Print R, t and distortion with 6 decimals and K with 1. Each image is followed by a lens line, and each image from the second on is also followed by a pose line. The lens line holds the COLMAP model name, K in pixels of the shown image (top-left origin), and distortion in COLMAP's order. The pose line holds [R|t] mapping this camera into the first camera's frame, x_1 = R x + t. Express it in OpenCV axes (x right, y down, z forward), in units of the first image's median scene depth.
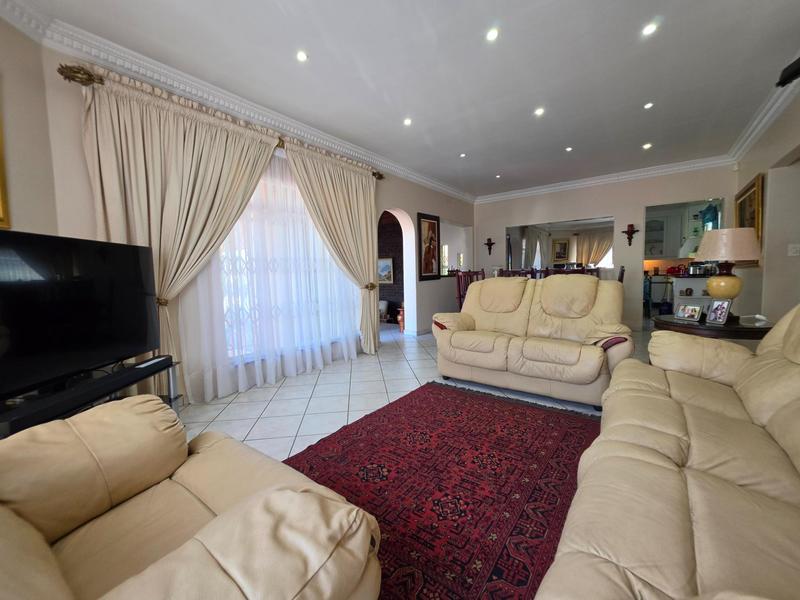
lens RADIAL K [[320.5, 0, 402.3], [0, 320.5, 295.3], [0, 0, 1]] dist [0.000125, -0.000020]
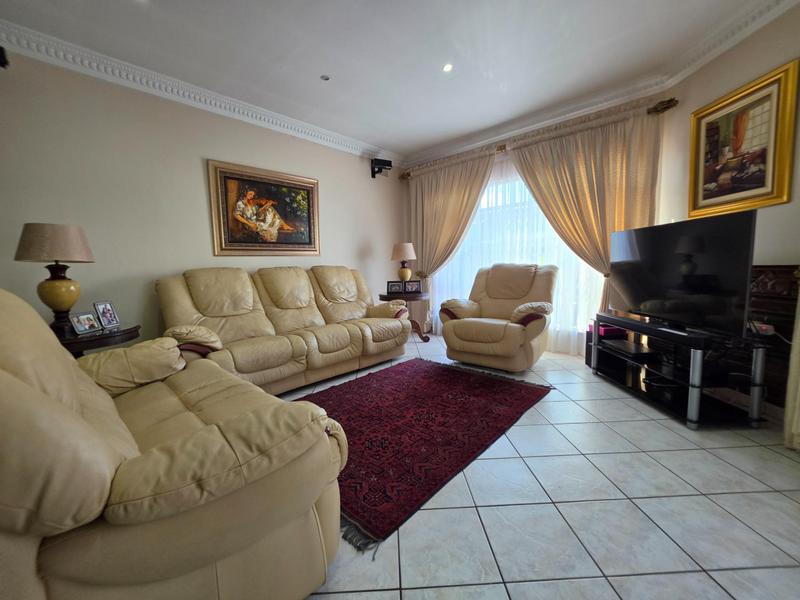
lens RADIAL K [[320.5, 0, 402.3], [0, 320.5, 295.3], [0, 0, 1]] dist [0.000125, -0.000020]
pose [[-0.994484, 0.037683, 0.097886, 0.002761], [0.052709, 0.986385, 0.155775, -0.116792], [-0.090683, 0.160075, -0.982931, 1.953620]]
